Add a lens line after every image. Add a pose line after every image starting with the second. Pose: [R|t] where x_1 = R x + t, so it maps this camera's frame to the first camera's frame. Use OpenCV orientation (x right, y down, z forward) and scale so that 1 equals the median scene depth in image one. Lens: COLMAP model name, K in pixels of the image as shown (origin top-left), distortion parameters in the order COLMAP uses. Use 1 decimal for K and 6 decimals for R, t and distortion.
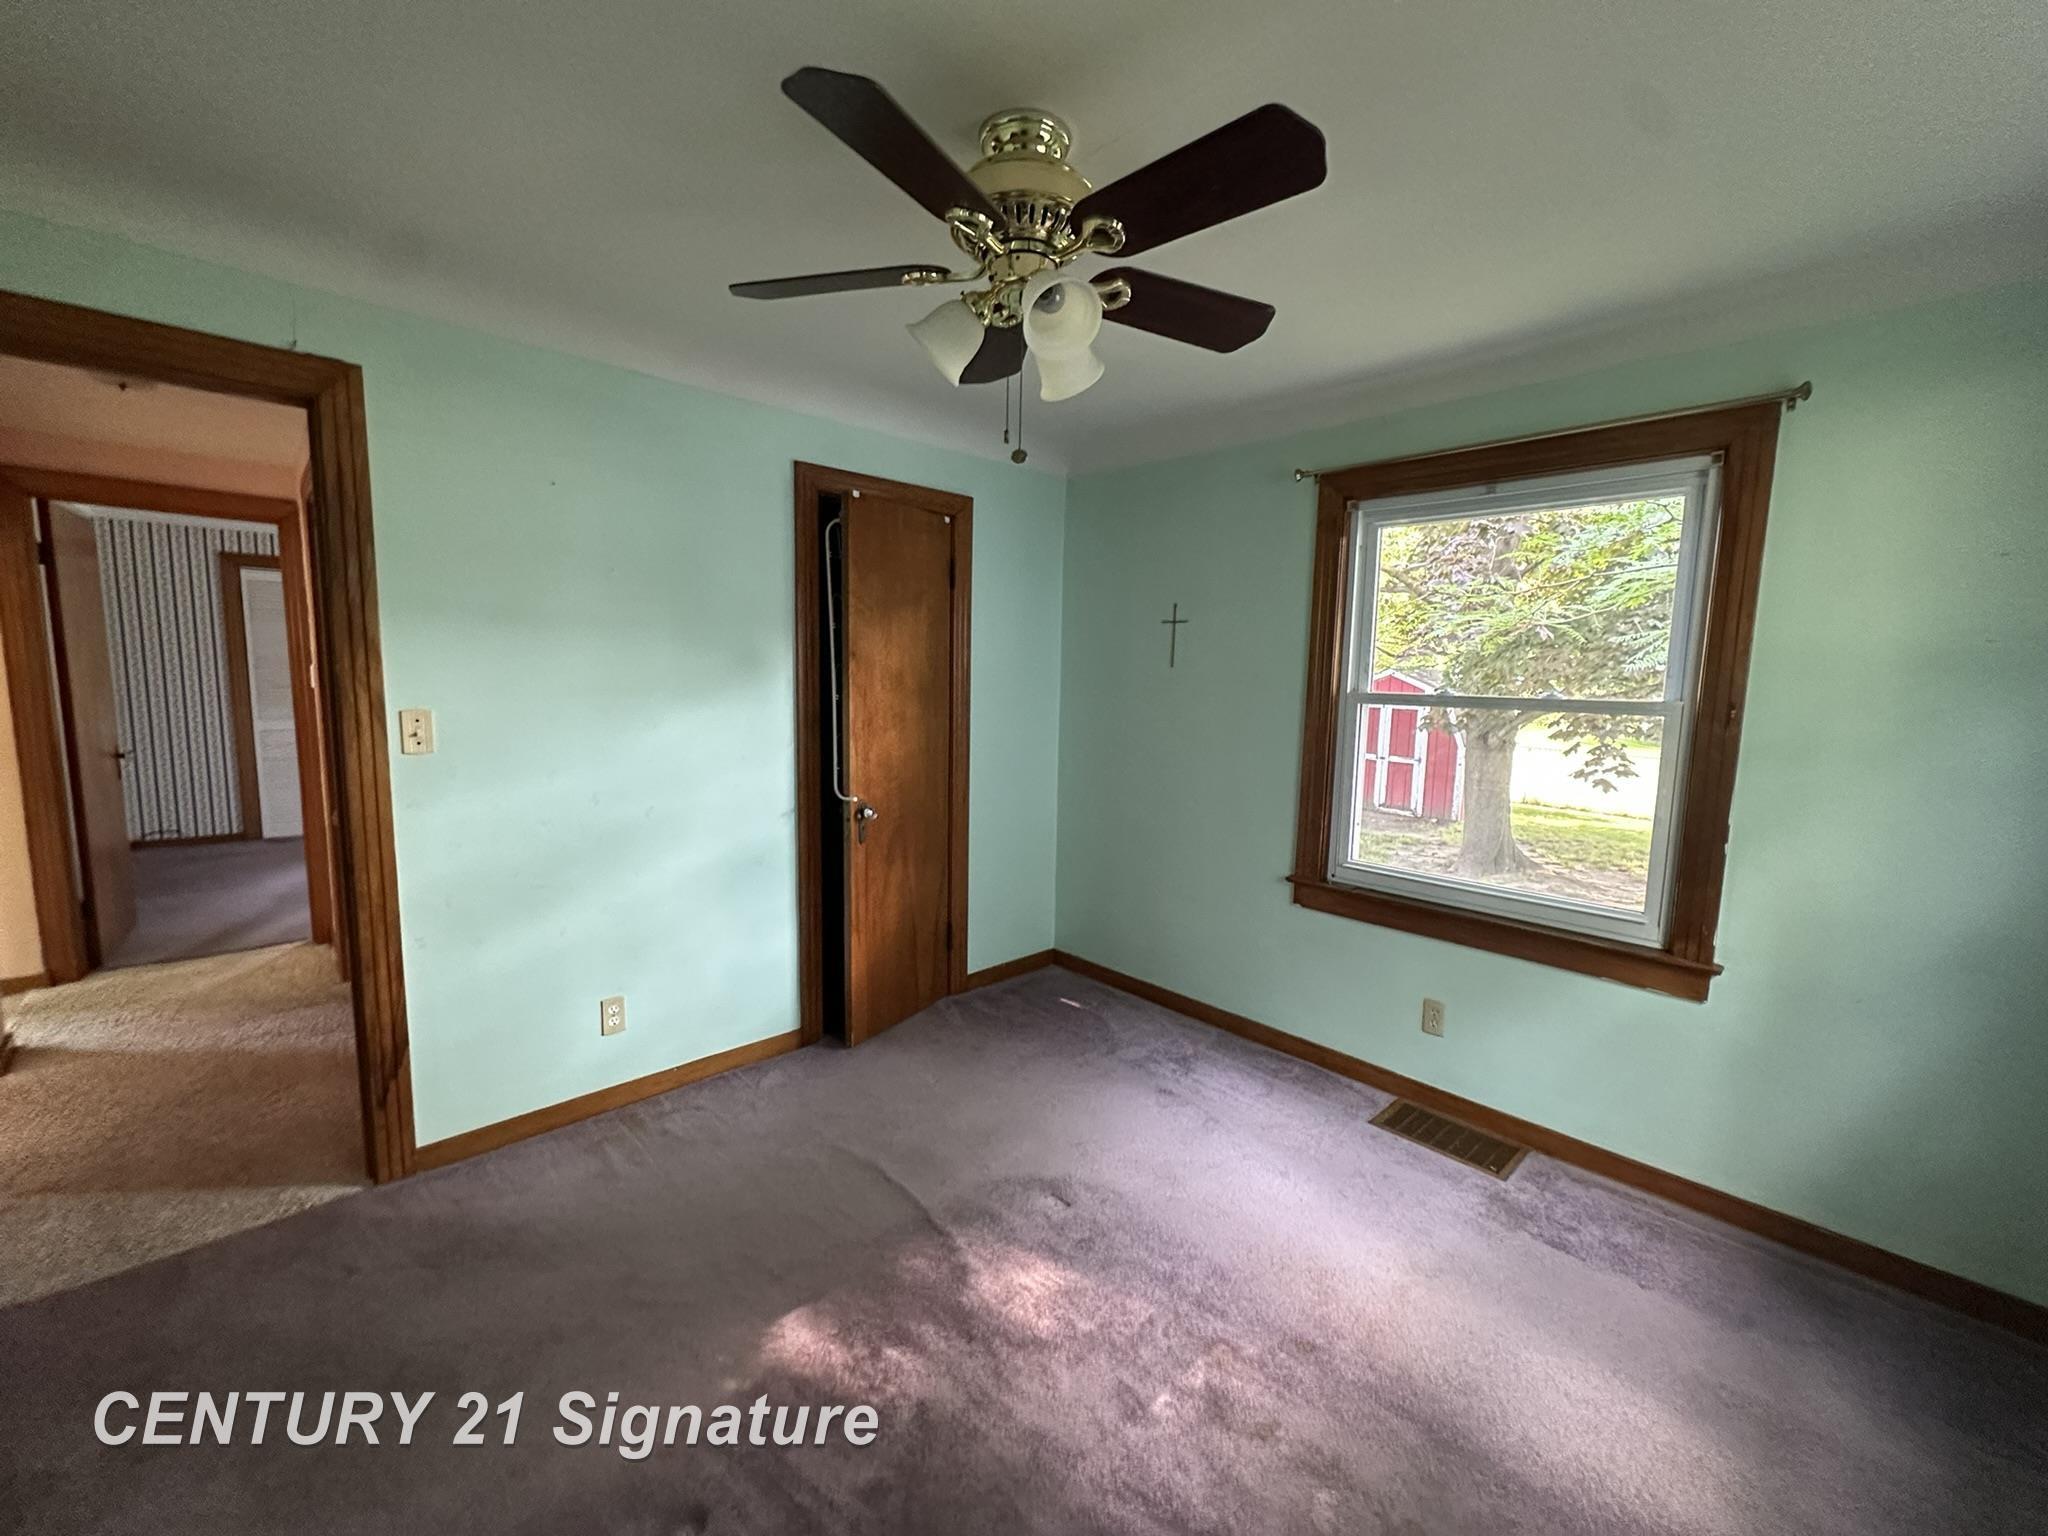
lens RADIAL K [[820.9, 0, 1021.5], [0, 820.9, 769.2], [0, 0, 1]] dist [-0.001060, 0.000344]
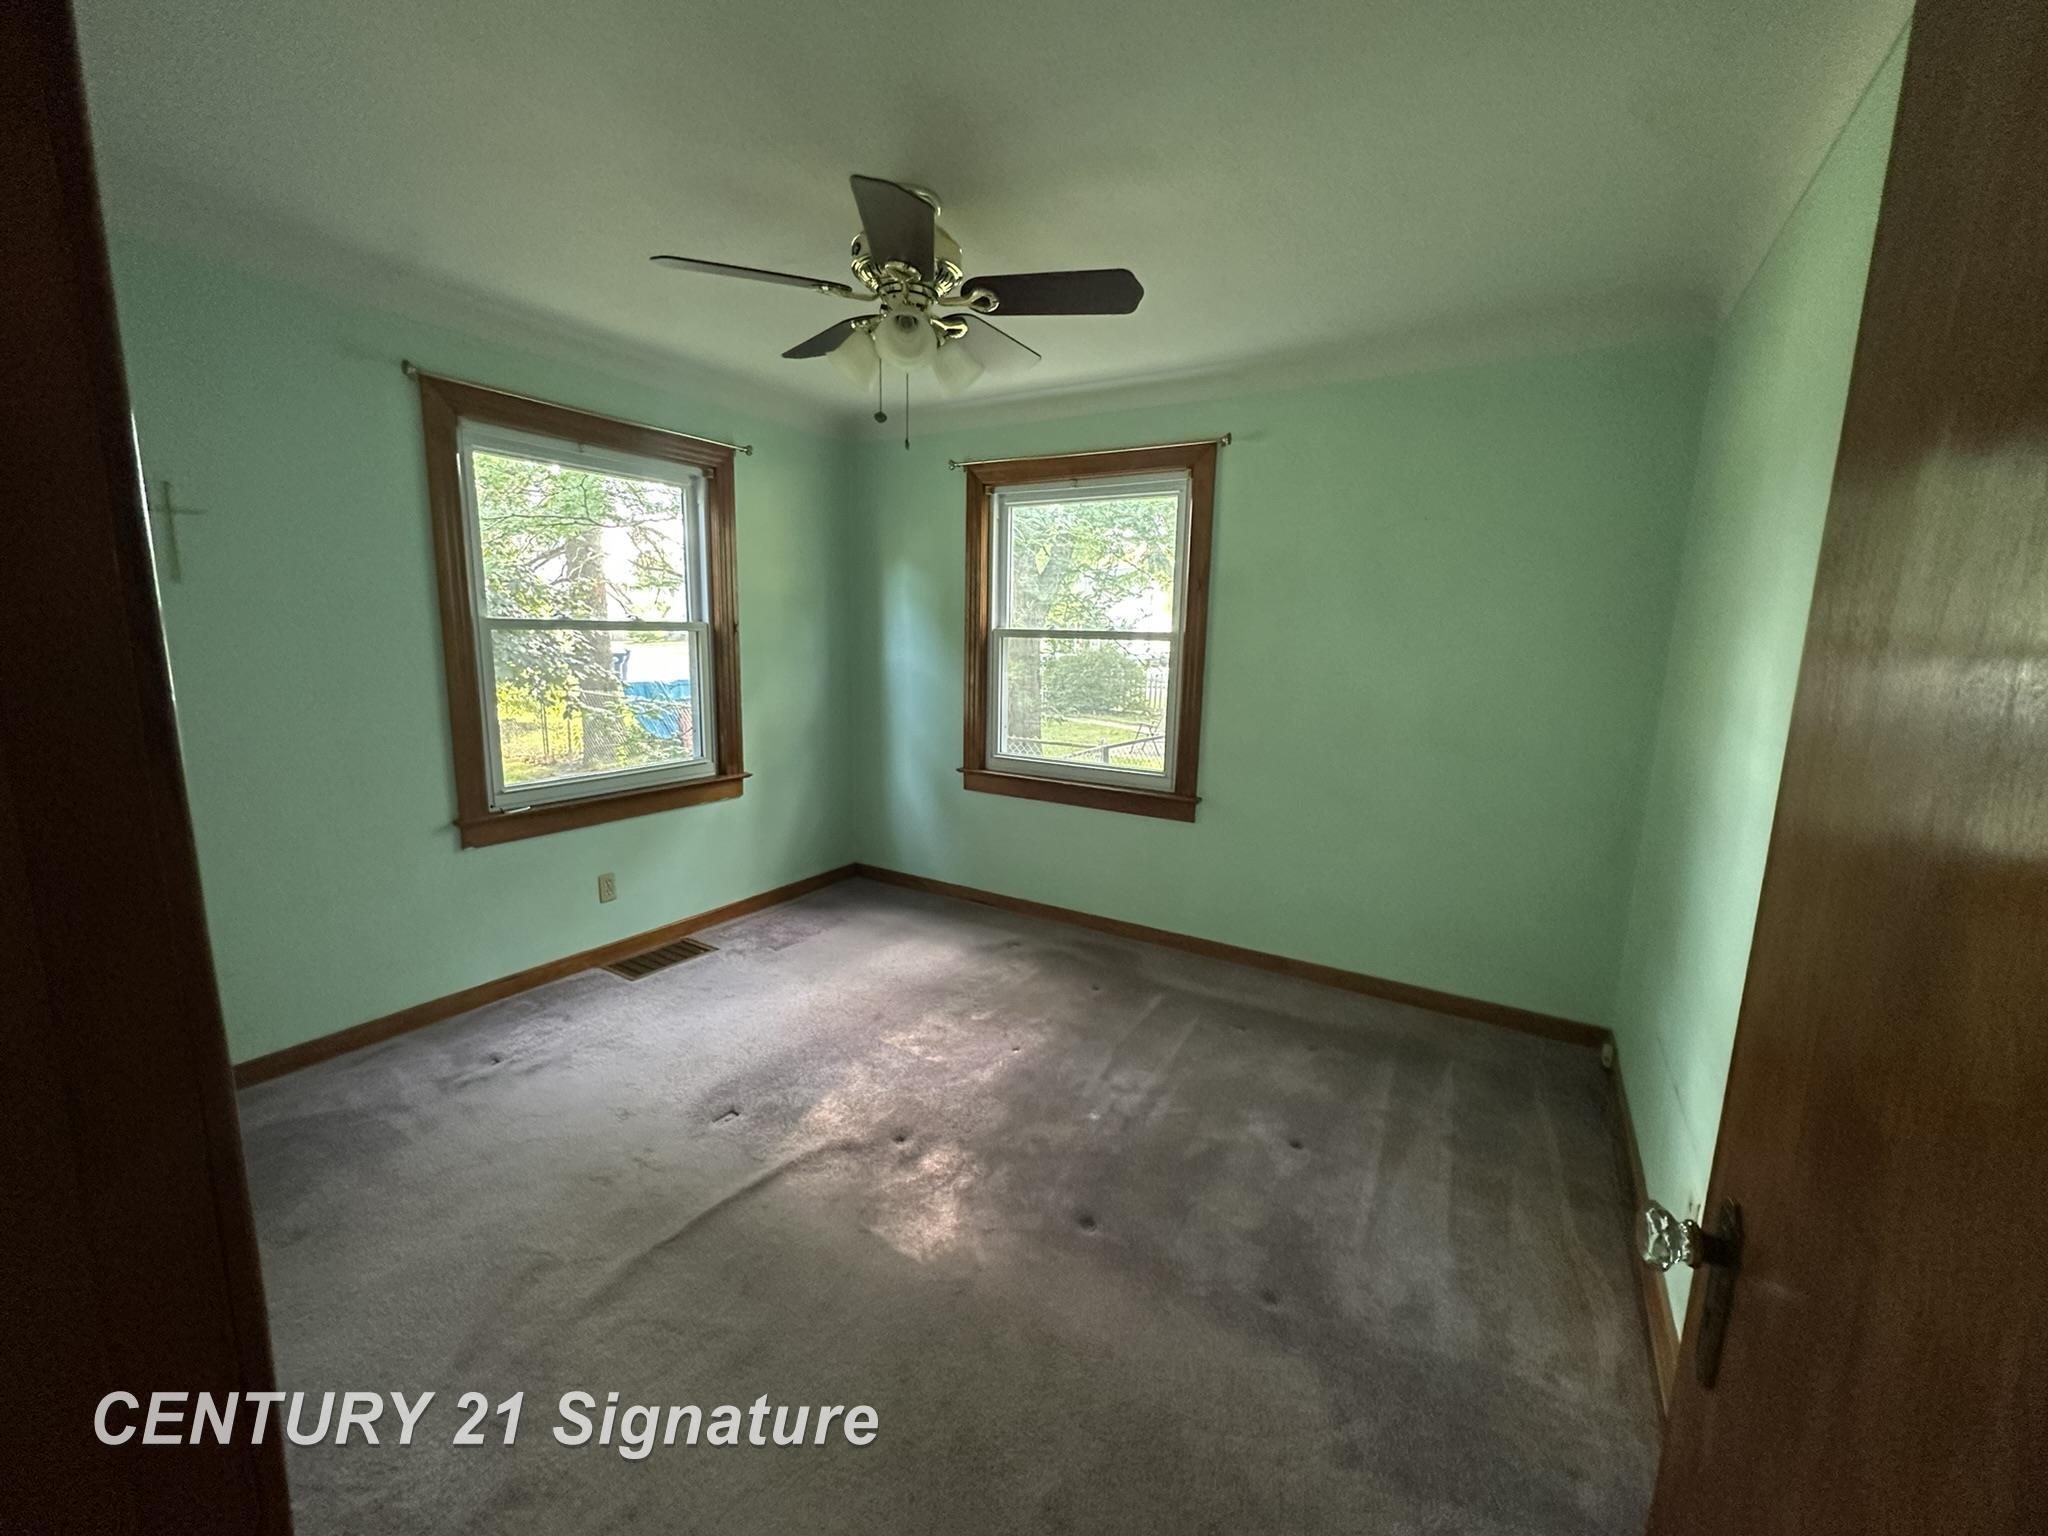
lens RADIAL K [[820.9, 0, 1021.5], [0, 820.9, 769.2], [0, 0, 1]] dist [-0.001060, 0.000344]
pose [[-0.262352, -0.182715, 0.947516, -0.888229], [0.092551, 0.972619, 0.213182, -0.080151], [-0.960524, 0.143622, -0.238258, 0.768965]]
